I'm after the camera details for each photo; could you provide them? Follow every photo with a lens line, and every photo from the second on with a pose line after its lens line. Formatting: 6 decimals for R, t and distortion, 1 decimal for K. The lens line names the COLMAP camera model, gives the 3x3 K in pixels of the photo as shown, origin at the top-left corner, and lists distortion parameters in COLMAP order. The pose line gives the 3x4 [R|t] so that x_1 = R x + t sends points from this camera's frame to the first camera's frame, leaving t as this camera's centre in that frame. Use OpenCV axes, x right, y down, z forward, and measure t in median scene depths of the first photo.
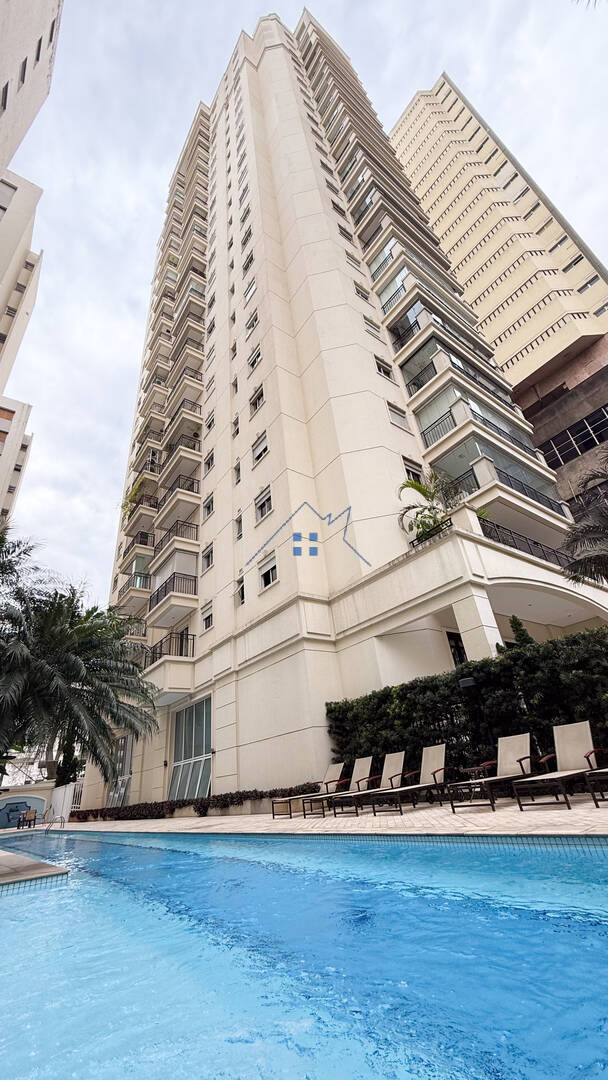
lens RADIAL K [[428.6, 0, 303.9], [0, 428.6, 538.8], [0, 0, 1]] dist [0.000163, -0.000131]
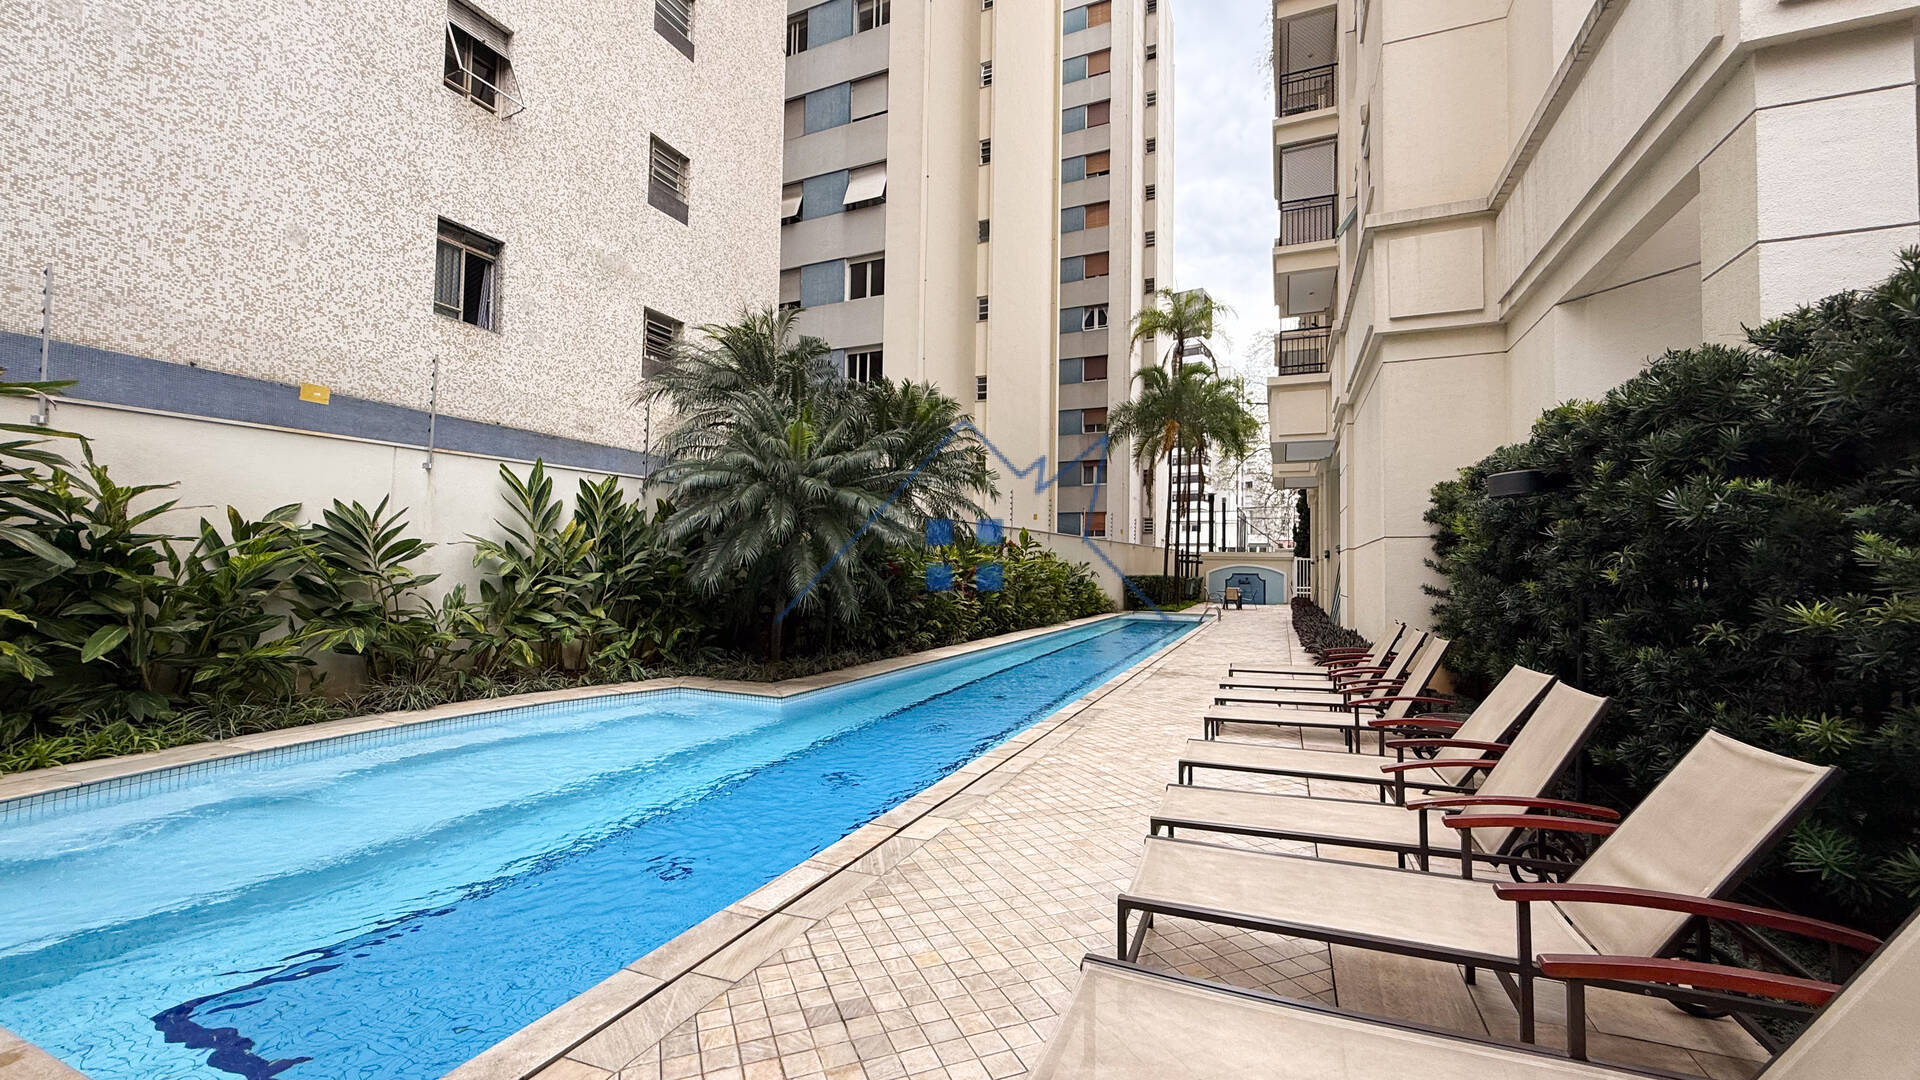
lens RADIAL K [[761.9, 0, 961.4], [0, 761.9, 542.5], [0, 0, 1]] dist [0.000163, -0.000131]
pose [[0.509684, 0.075189, -0.857070, 0.425634], [0.369700, 0.880375, 0.297087, 0.042570], [0.776881, -0.468280, 0.420916, 0.291668]]
